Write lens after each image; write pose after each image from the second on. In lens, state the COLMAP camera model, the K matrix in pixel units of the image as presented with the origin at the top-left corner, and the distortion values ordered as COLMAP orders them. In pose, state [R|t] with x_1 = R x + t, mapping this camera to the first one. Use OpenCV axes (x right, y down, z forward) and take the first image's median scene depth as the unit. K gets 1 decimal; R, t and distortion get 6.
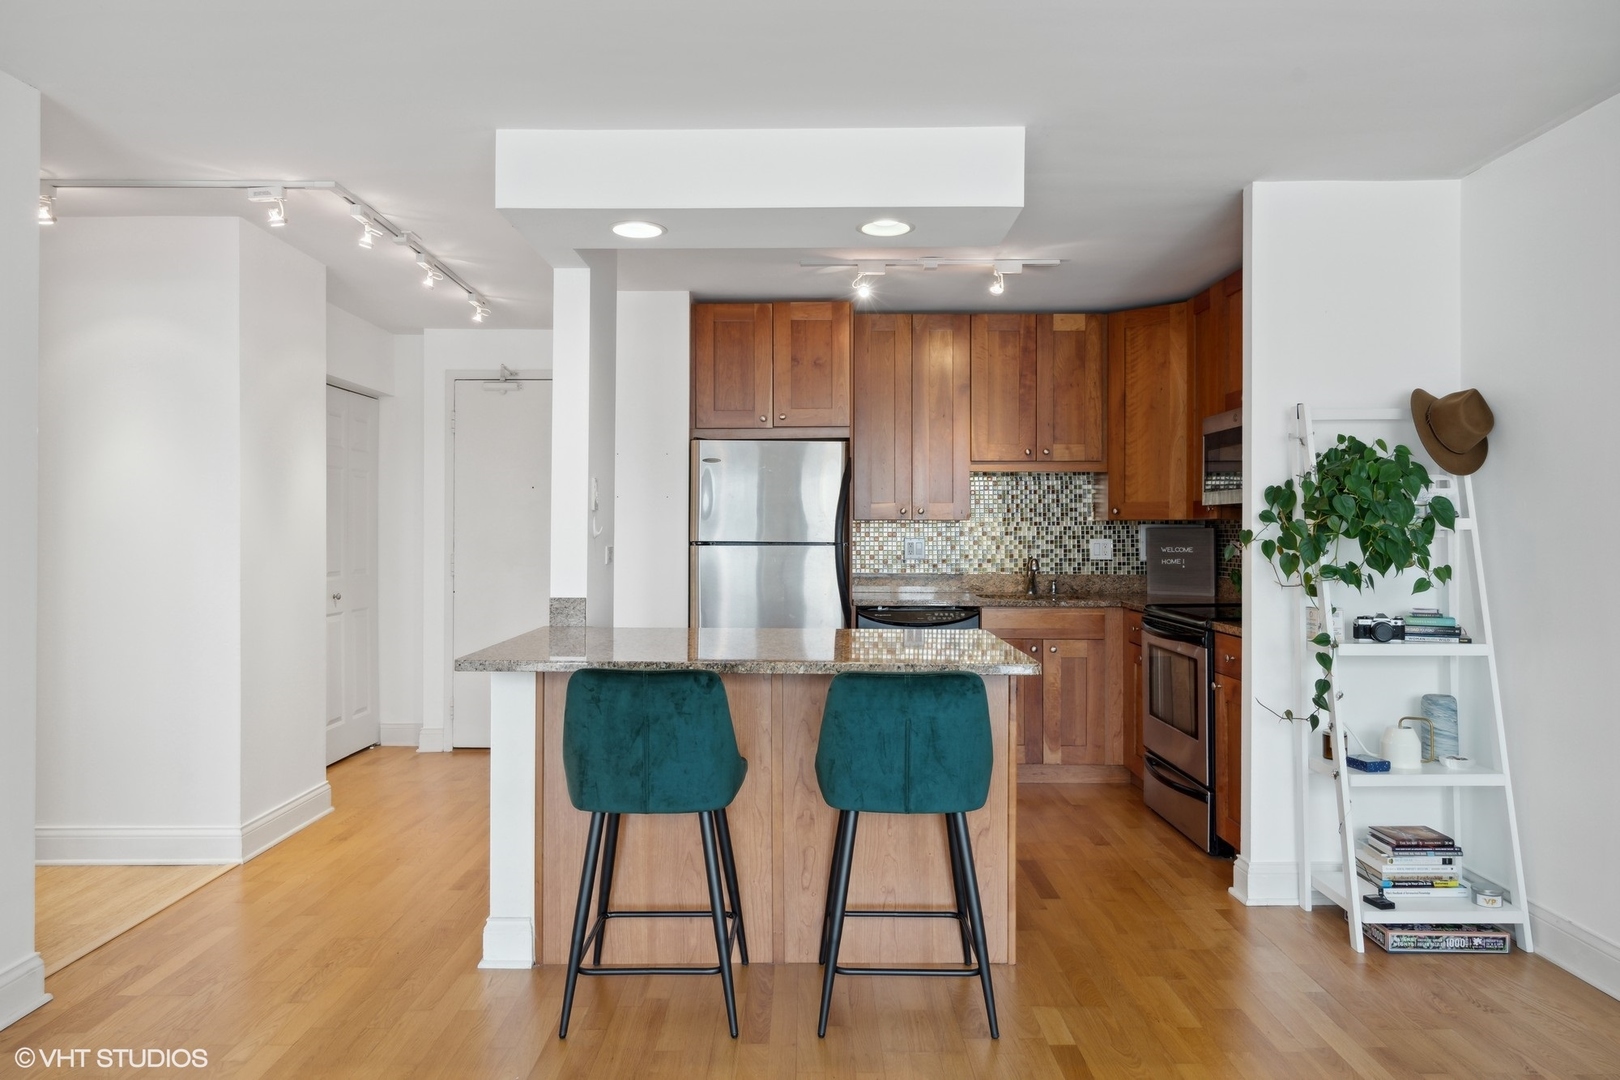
lens RADIAL K [[1038.2, 0, 805.5], [0, 1038.2, 529.8], [0, 0, 1]] dist [0.004642, 0.001155]
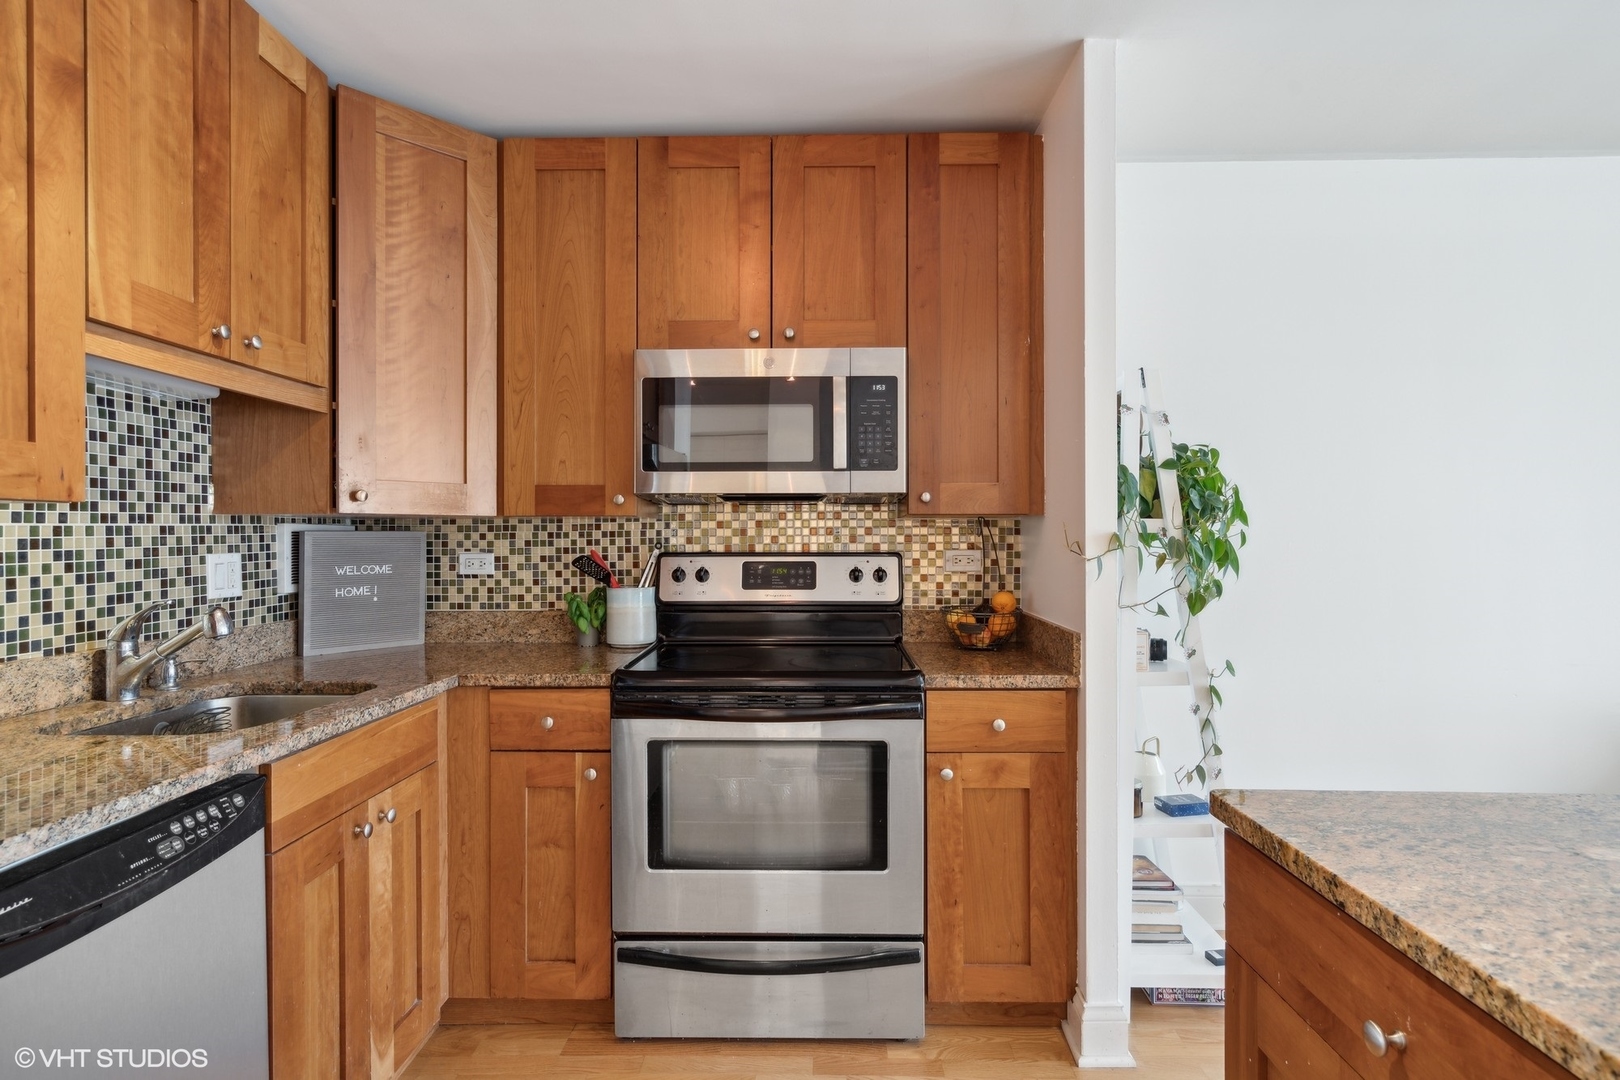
lens RADIAL K [[846.7, 0, 801.6], [0, 846.7, 540.9], [0, 0, 1]] dist [0.002677, 0.000046]
pose [[0.020171, -0.006251, 0.999777, -0.102491], [0.002216, 0.999978, 0.006207, 0.001355], [-0.999794, 0.002090, 0.020184, 0.822237]]
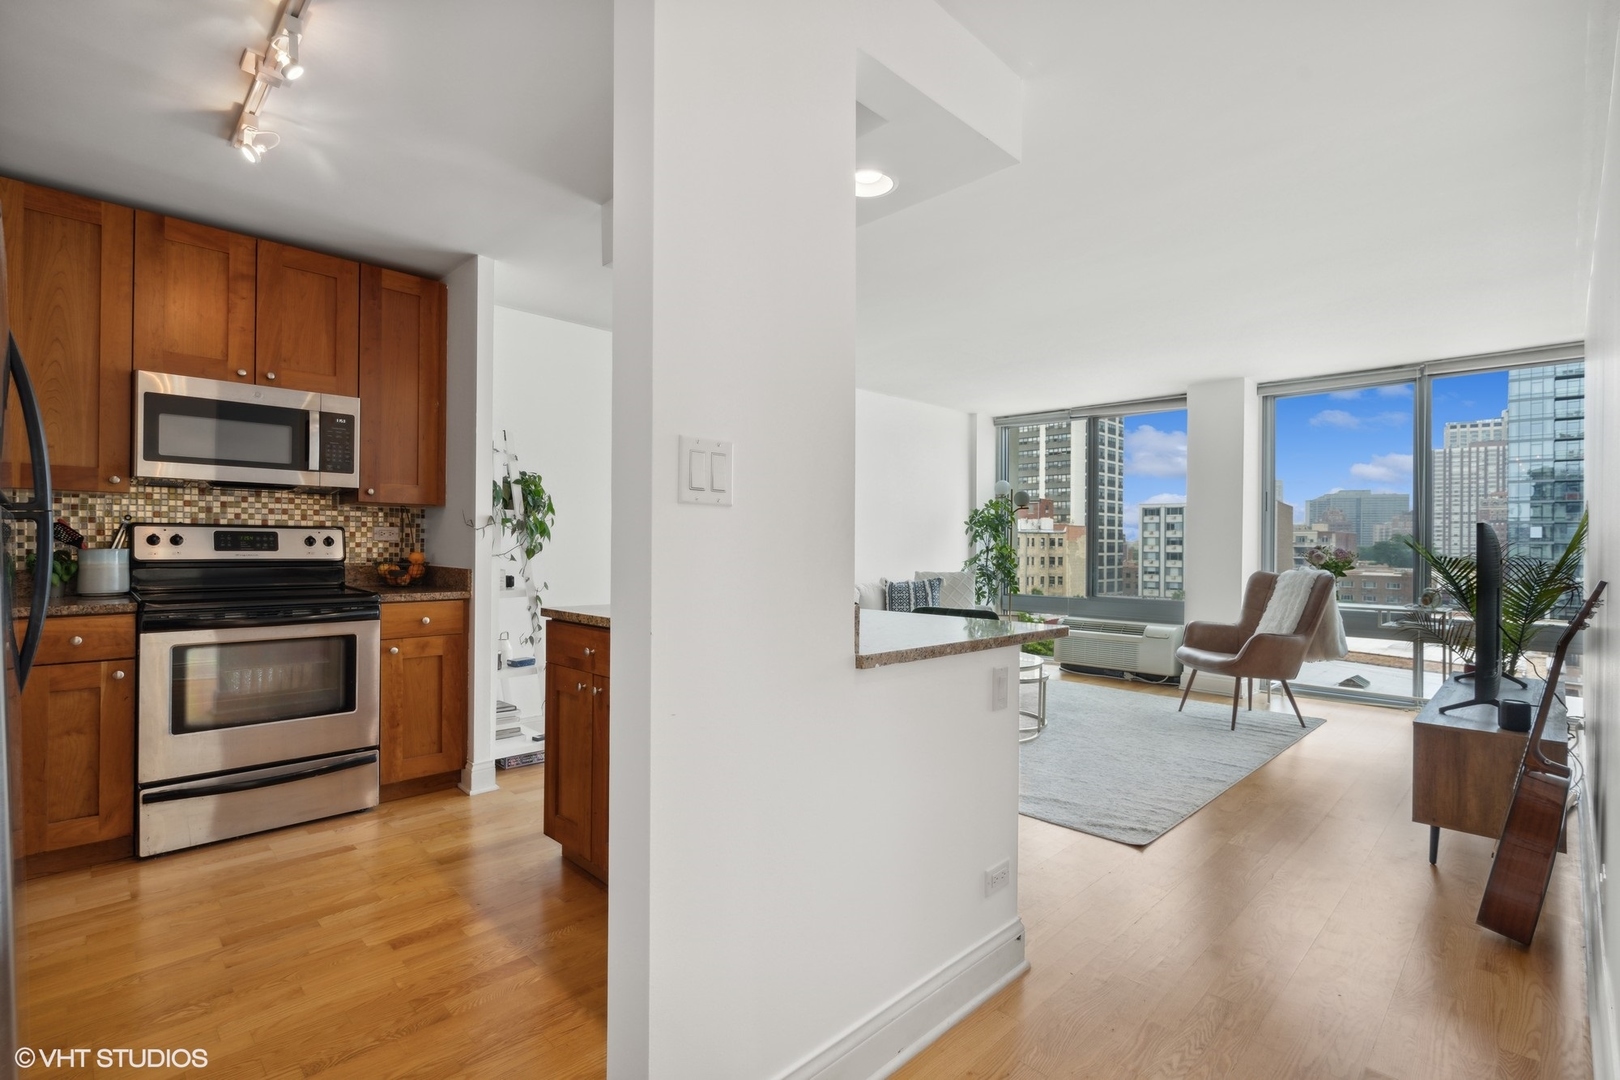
lens RADIAL K [[753.3, 0, 808.6], [0, 753.3, 545.0], [0, 0, 1]] dist [-0.022212, 0.008203]
pose [[-0.711475, -0.010404, 0.702635, -0.379794], [-0.012019, 0.999924, 0.002636, 0.021375], [-0.702609, -0.006569, -0.711546, 0.962229]]
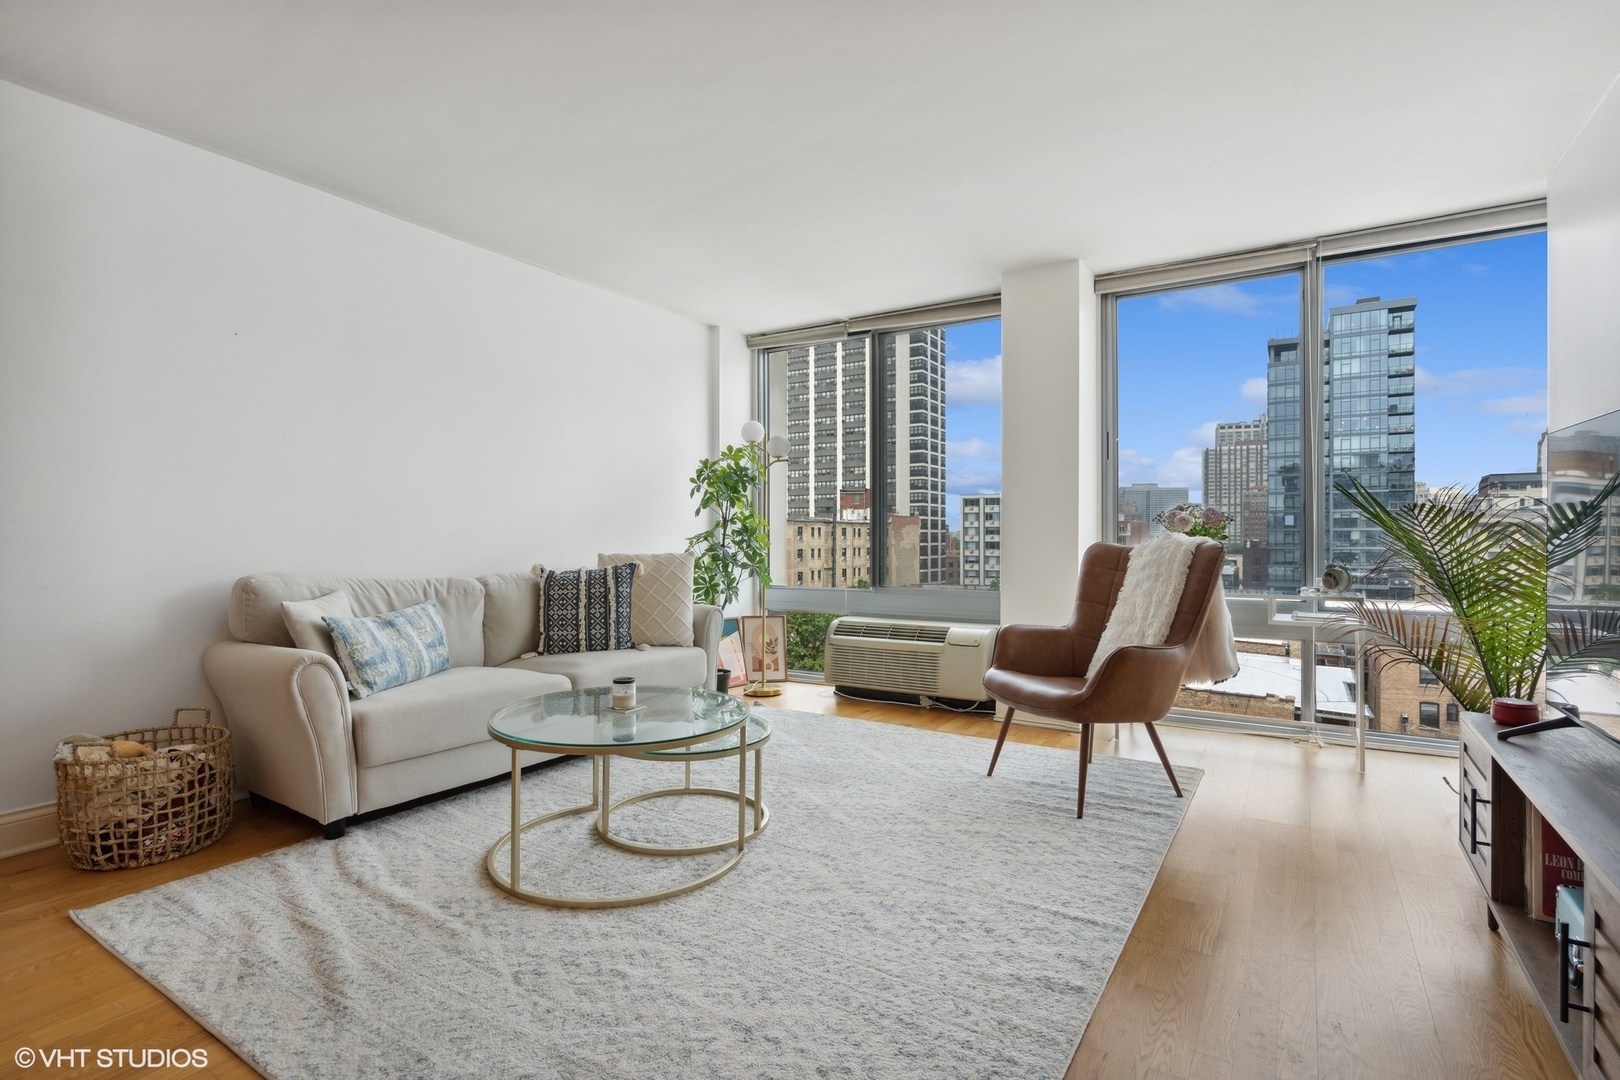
lens RADIAL K [[780.1, 0, 810.0], [0, 780.1, 540.0], [0, 0, 1]] dist [-0.006689, -0.000066]
pose [[-0.849763, -0.004295, 0.527148, -0.239252], [-0.002481, 0.999988, 0.004149, 0.048378], [-0.527159, 0.002218, -0.849764, 0.519265]]
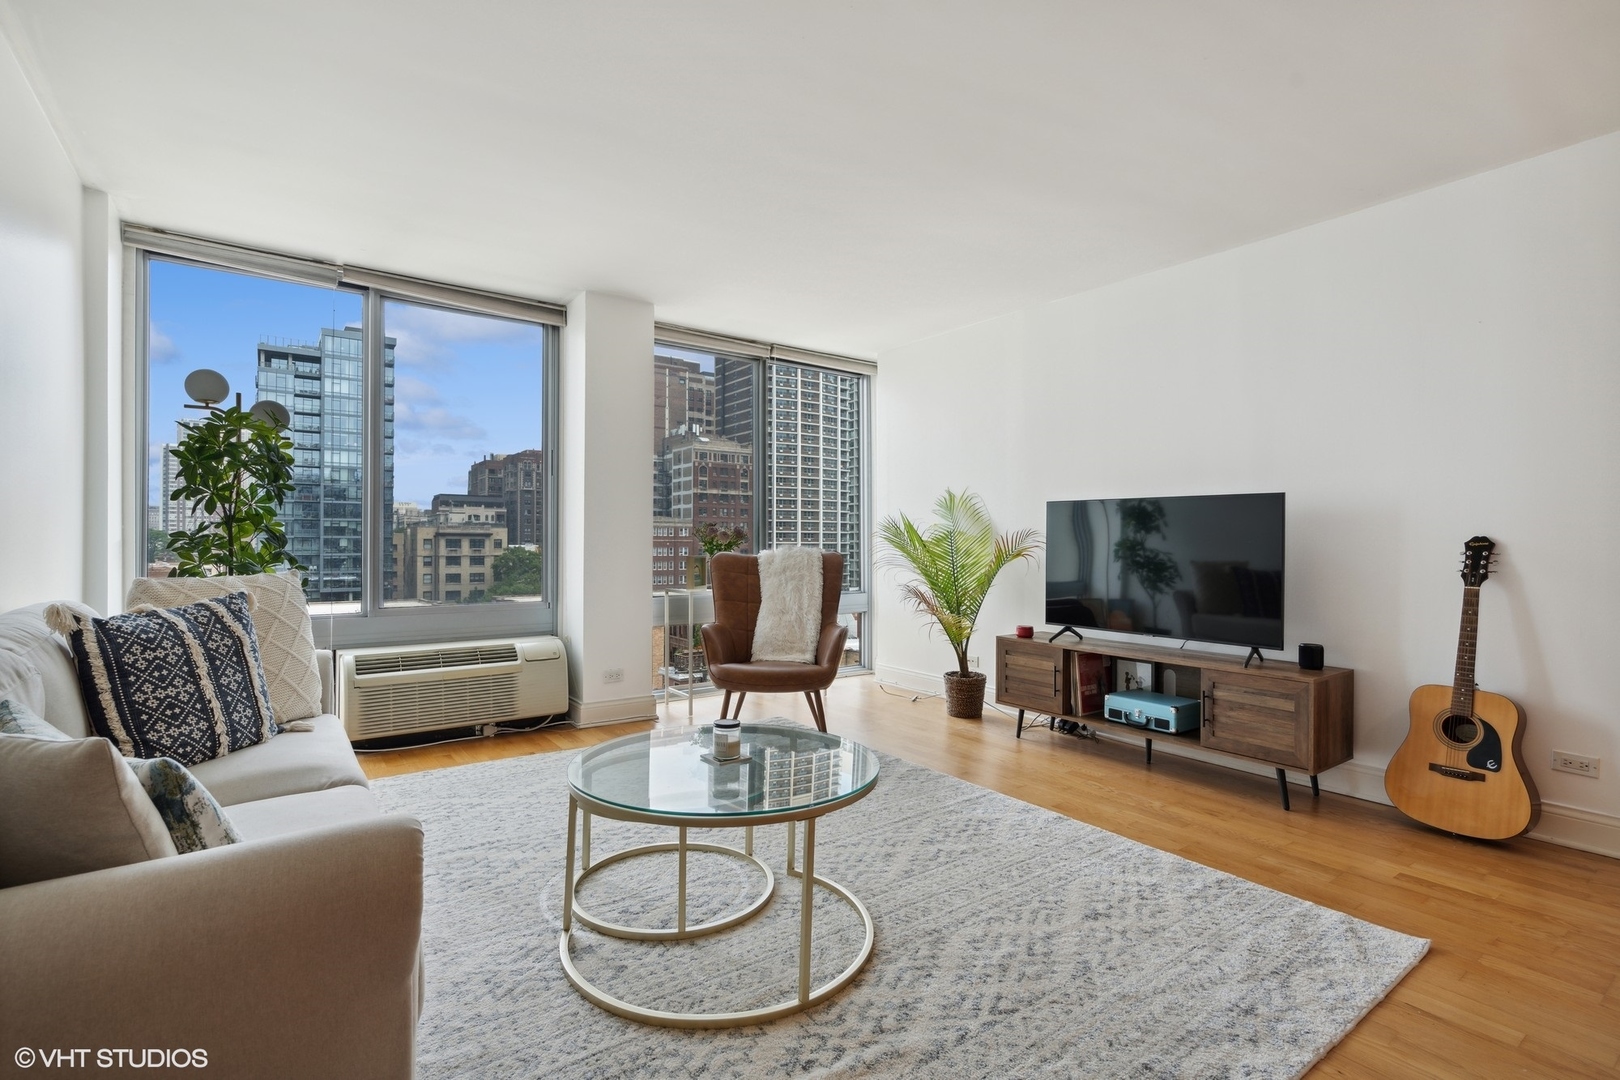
lens RADIAL K [[740.6, 0, 808.9], [0, 740.6, 533.3], [0, 0, 1]] dist [0.003730, 0.000036]
pose [[-0.808283, -0.012868, -0.588653, 0.310012], [-0.002966, 0.999837, -0.017785, 0.046831], [0.588786, -0.012629, -0.808190, 0.503837]]
